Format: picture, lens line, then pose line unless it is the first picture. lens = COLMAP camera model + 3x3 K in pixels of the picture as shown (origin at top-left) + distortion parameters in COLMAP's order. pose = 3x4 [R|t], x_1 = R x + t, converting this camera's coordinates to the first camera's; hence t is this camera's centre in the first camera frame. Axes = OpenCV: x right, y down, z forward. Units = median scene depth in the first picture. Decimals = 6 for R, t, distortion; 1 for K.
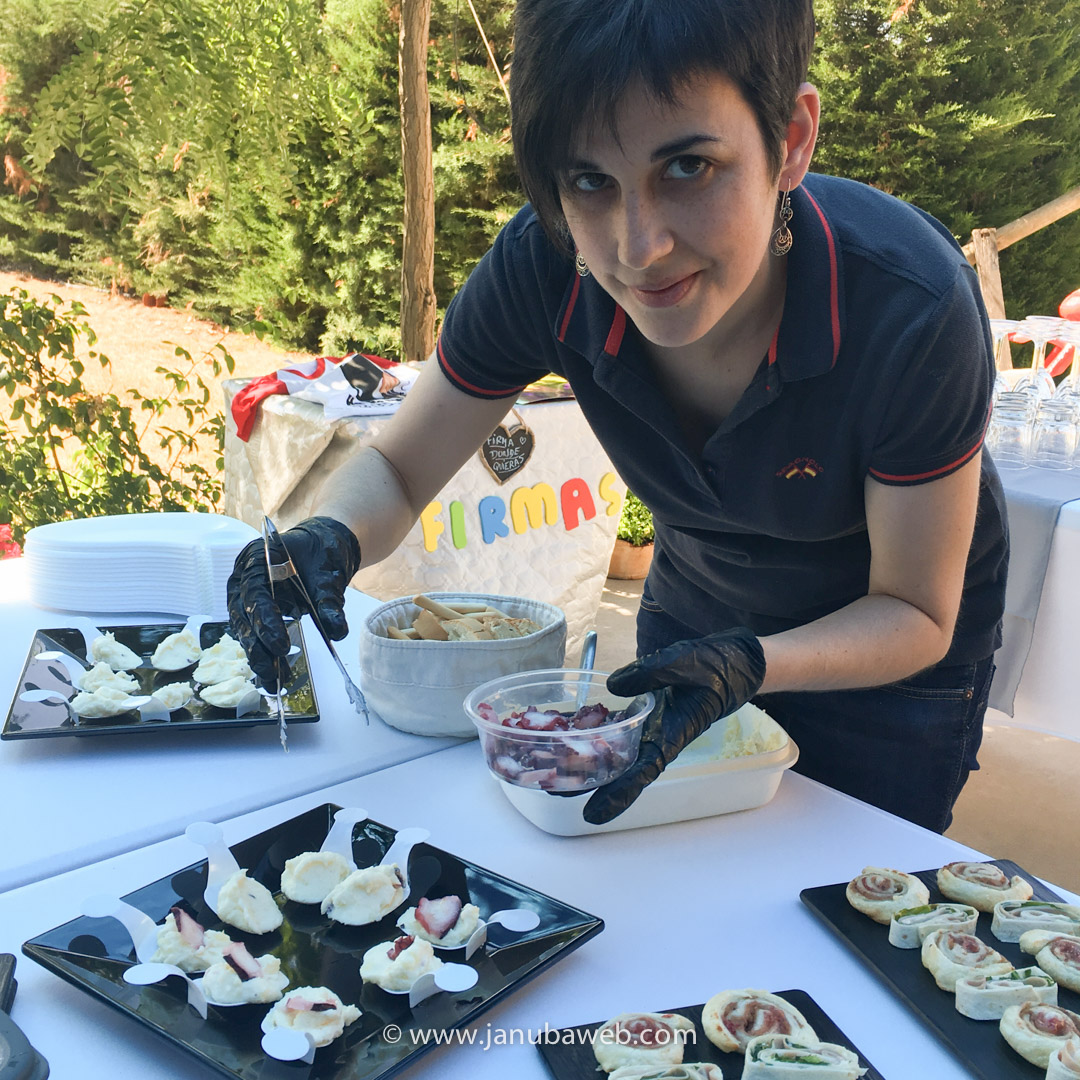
lens RADIAL K [[1424.9, 0, 540.0], [0, 1424.9, 540.0], [0, 0, 1]] dist [0.048606, -0.078266]
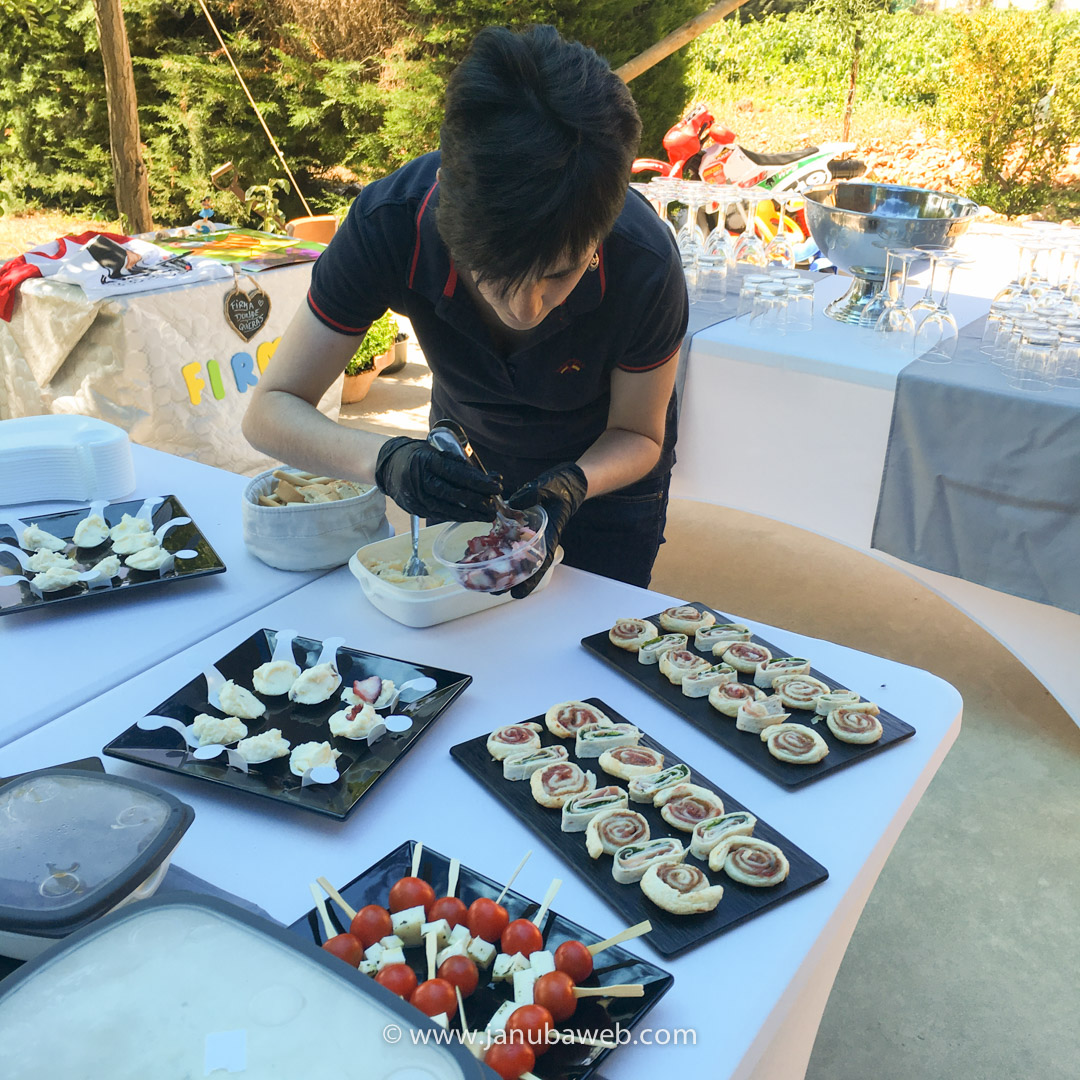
lens RADIAL K [[1623.4, 0, 540.0], [0, 1623.4, 540.0], [0, 0, 1]] dist [-0.033642, -0.024825]
pose [[0.951336, -0.128935, 0.279884, -0.193695], [0.076531, 0.978659, 0.190710, -0.116261], [-0.298500, -0.160010, 0.940901, -0.367135]]
